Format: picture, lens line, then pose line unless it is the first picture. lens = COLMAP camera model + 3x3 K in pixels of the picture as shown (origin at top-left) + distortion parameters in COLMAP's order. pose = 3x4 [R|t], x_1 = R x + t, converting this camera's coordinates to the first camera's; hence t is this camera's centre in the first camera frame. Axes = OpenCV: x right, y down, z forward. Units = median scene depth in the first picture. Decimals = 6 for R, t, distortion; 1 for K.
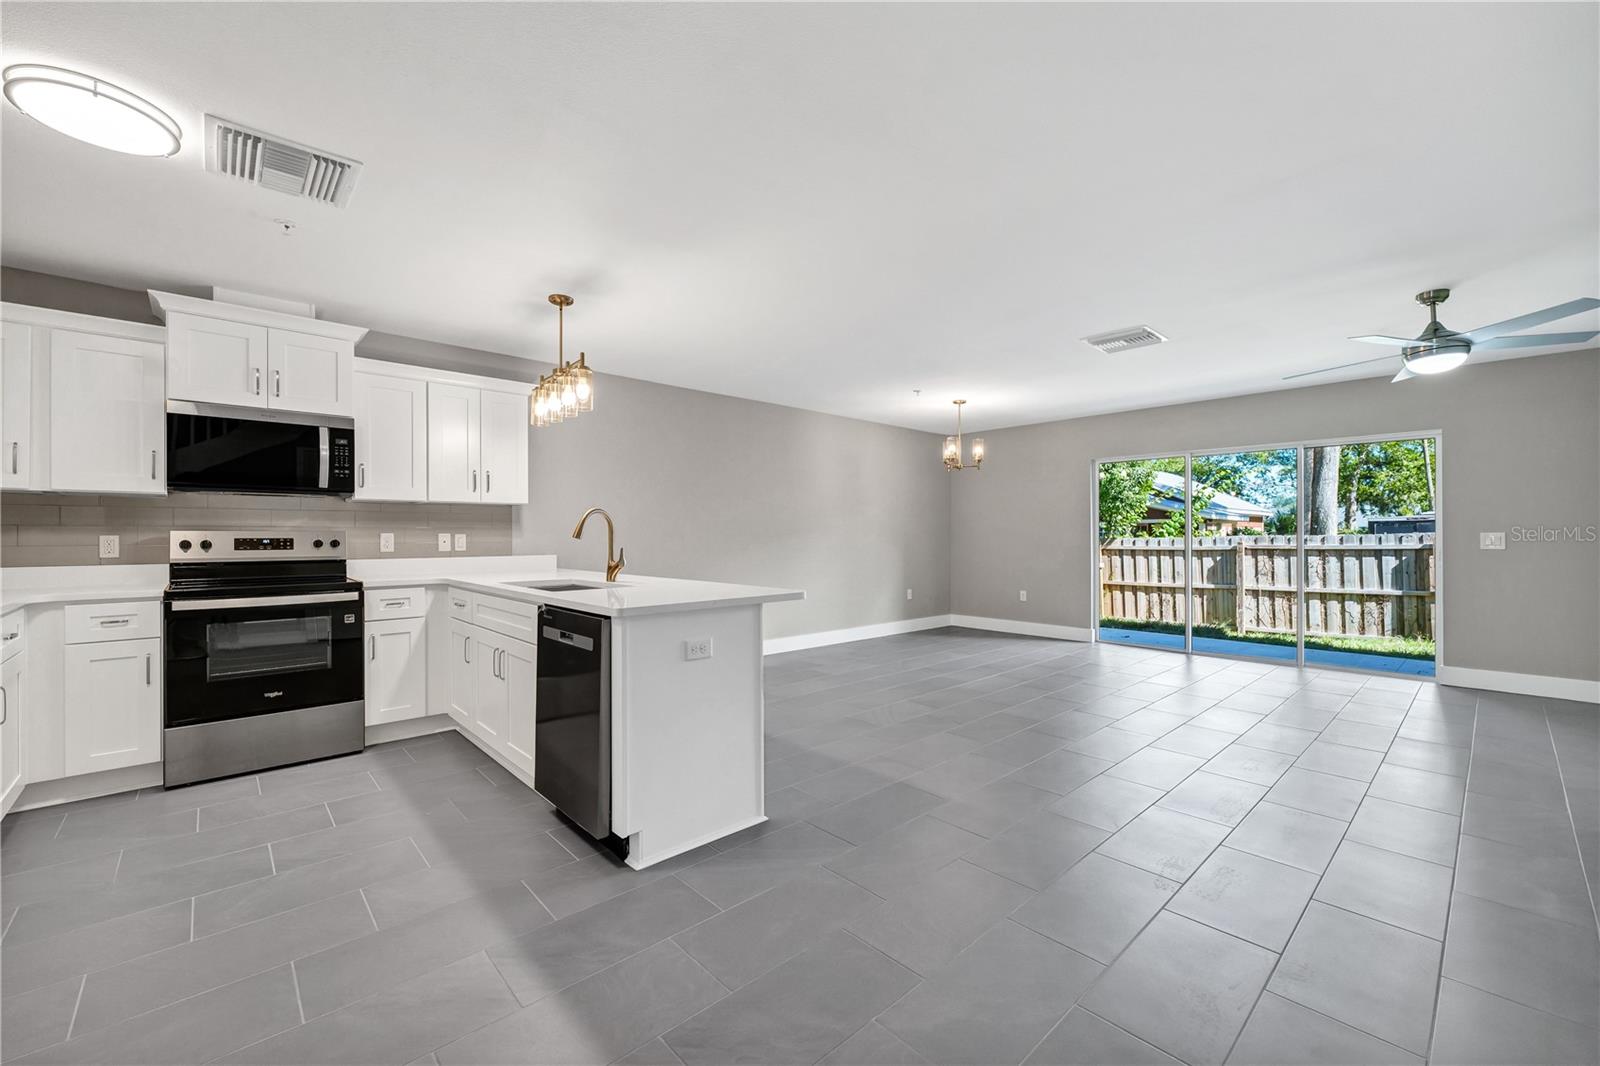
lens RADIAL K [[643.9, 0, 795.9], [0, 643.9, 530.5], [0, 0, 1]] dist [-0.001243, -0.000170]
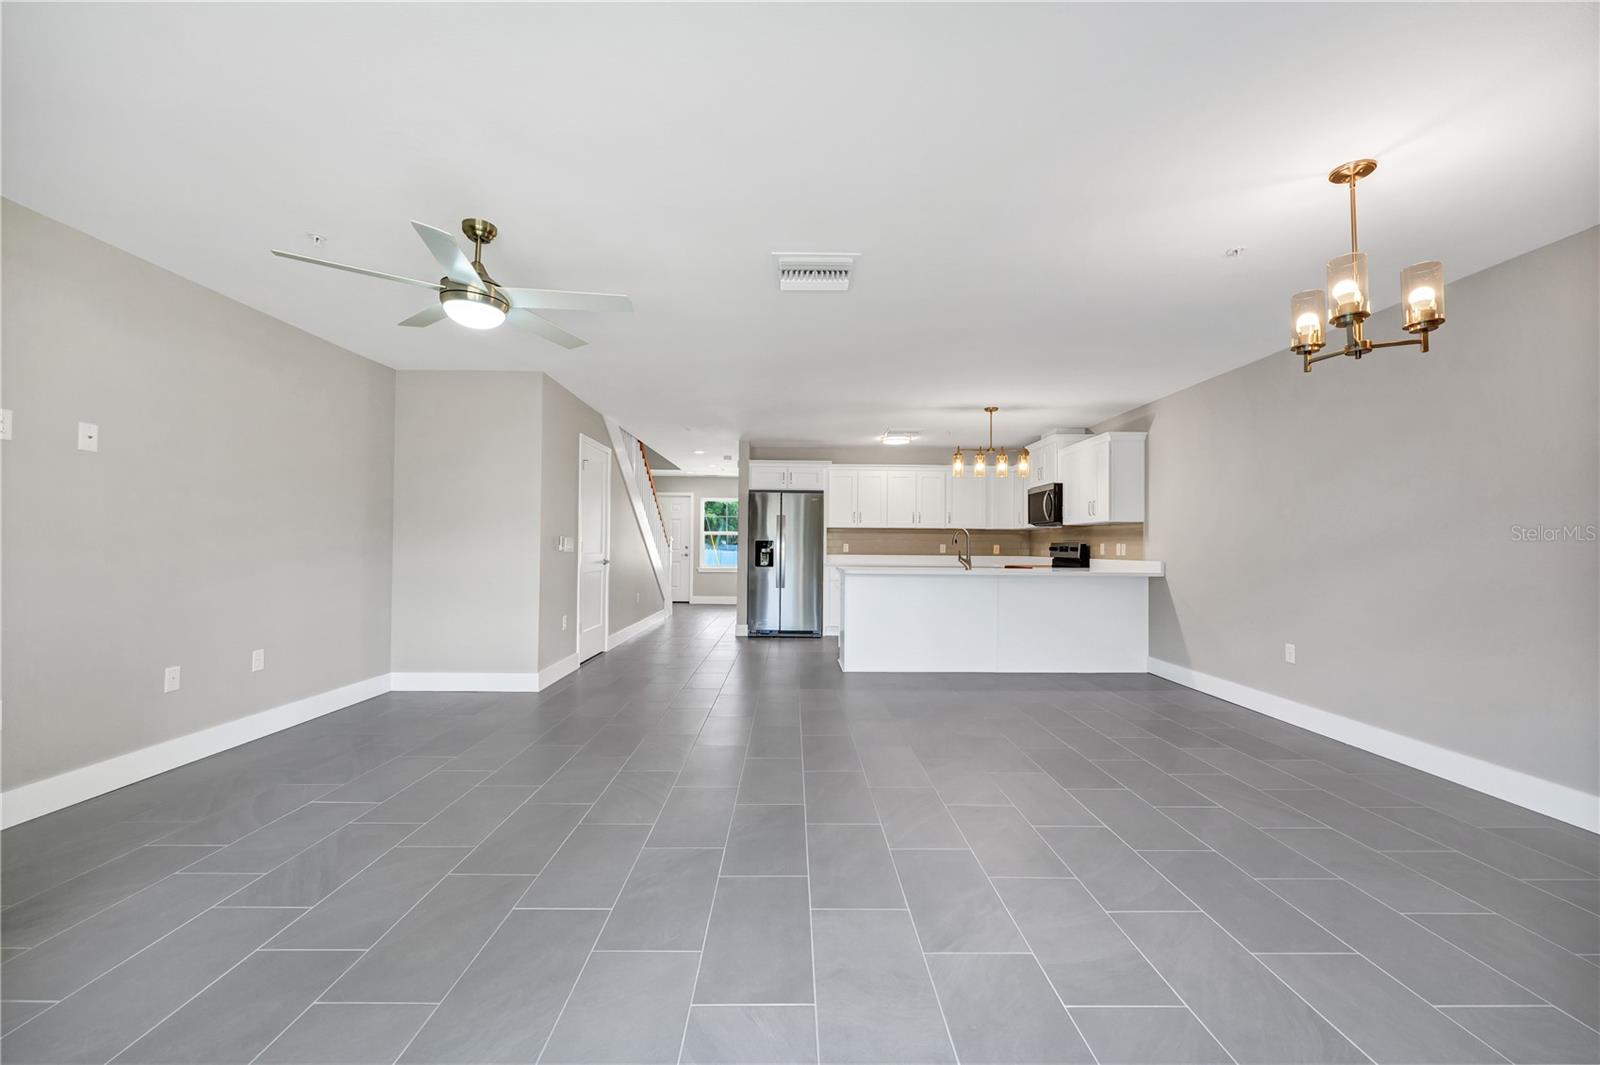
lens RADIAL K [[647.1, 0, 799.5], [0, 647.1, 537.4], [0, 0, 1]] dist [-0.001155, -0.000016]
pose [[-0.658562, -0.015809, -0.752360, 1.068196], [-0.003473, 0.999833, -0.017969, 0.020046], [0.752518, -0.009221, -0.658507, 1.440319]]
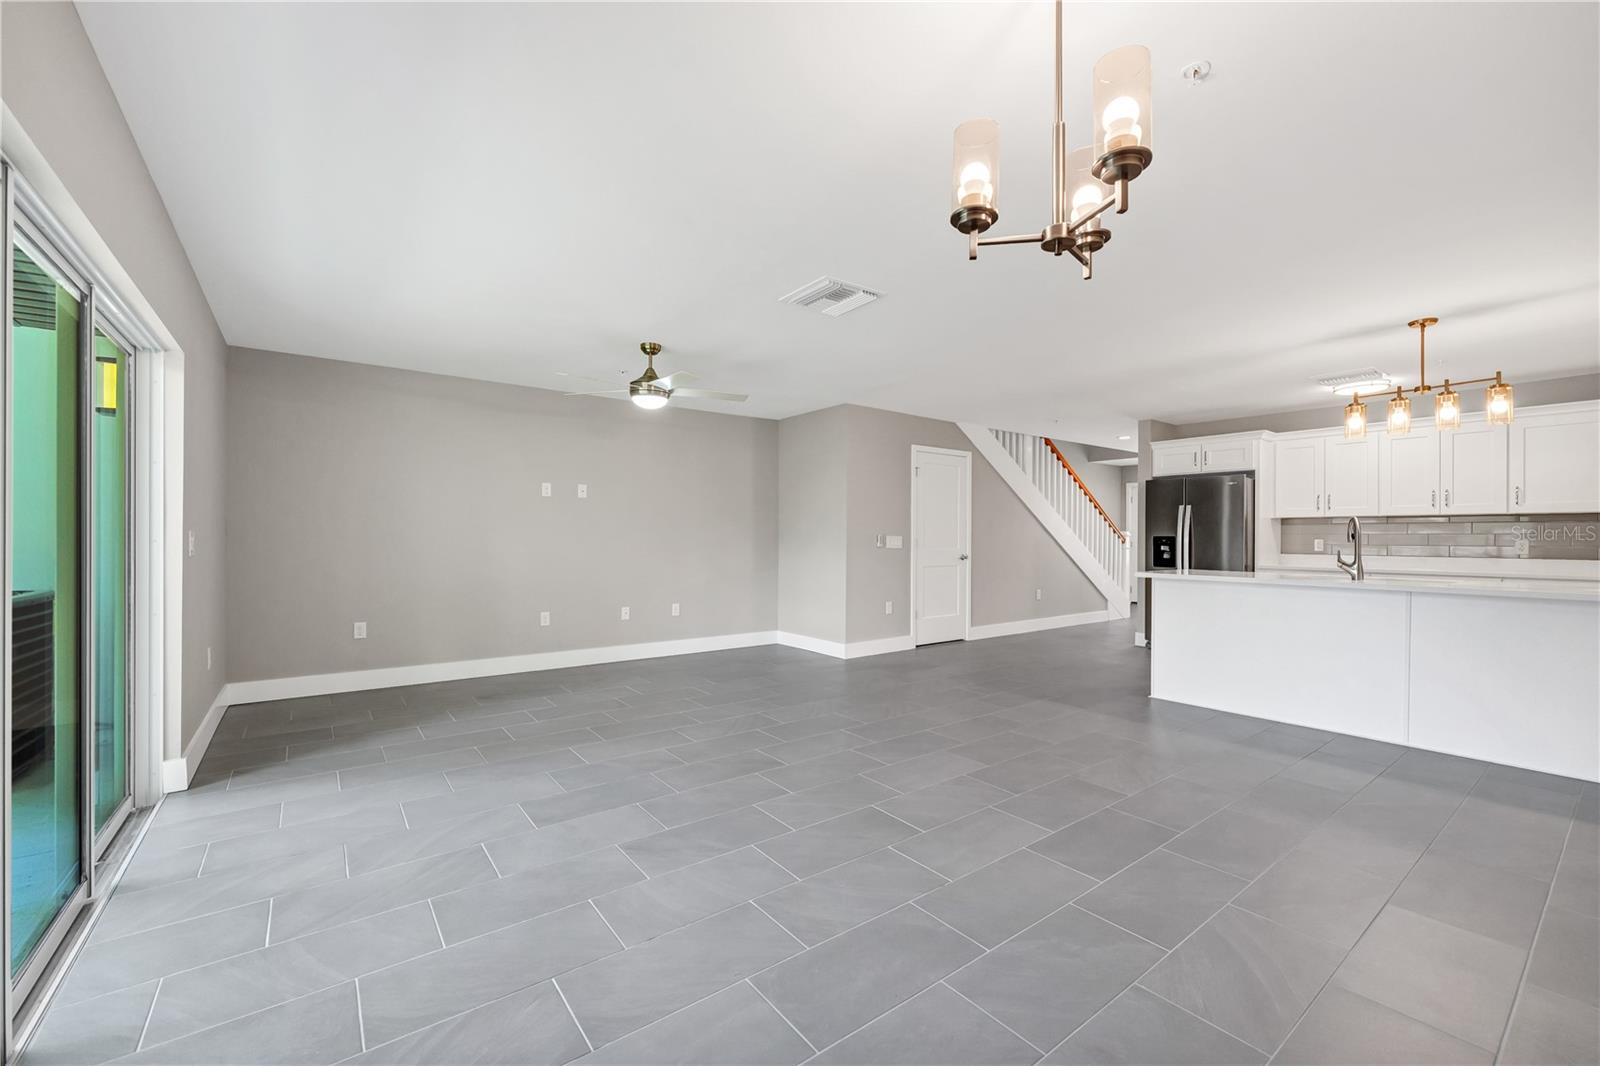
lens RADIAL K [[643.9, 0, 792.2], [0, 643.9, 534.6], [0, 0, 1]] dist [-0.001243, -0.000170]
pose [[-0.995699, -0.003770, 0.092568, 0.489581], [-0.004672, 0.999944, -0.009528, 0.011653], [-0.092527, -0.009919, -0.995661, 1.776000]]
